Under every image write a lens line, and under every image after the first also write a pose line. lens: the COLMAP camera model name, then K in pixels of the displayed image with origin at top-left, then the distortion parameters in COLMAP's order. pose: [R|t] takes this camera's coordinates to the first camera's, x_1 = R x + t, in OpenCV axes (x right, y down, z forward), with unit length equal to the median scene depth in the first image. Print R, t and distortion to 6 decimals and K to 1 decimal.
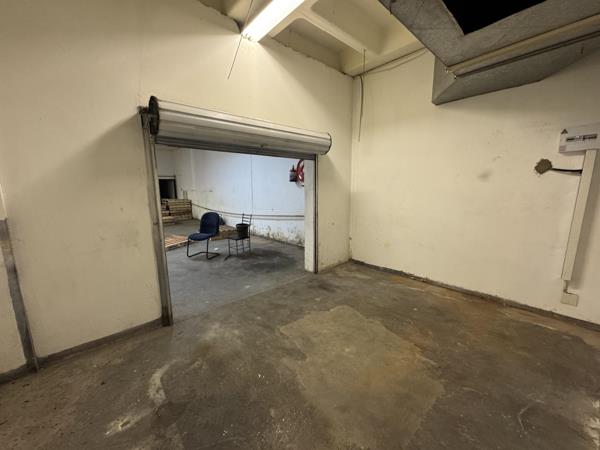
lens RADIAL K [[239.2, 0, 297.3], [0, 239.2, 225.3], [0, 0, 1]] dist [-0.001785, -0.000451]
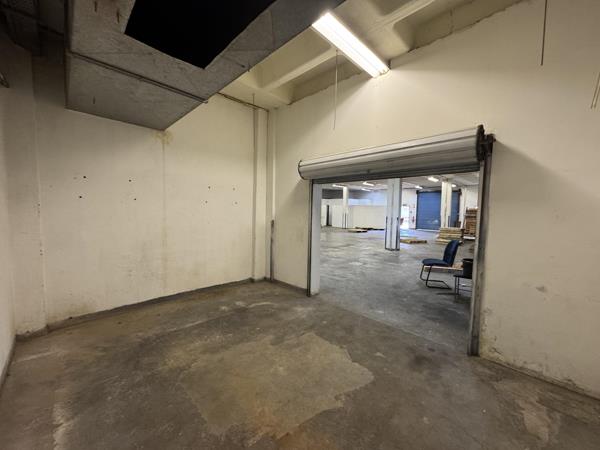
lens RADIAL K [[239.2, 0, 301.8], [0, 239.2, 224.5], [0, 0, 1]] dist [-0.001785, -0.000451]
pose [[0.058368, 0.068599, -0.995935, 0.915463], [-0.174719, 0.982940, 0.057464, -0.118830], [0.982887, 0.170654, 0.069357, 0.706457]]
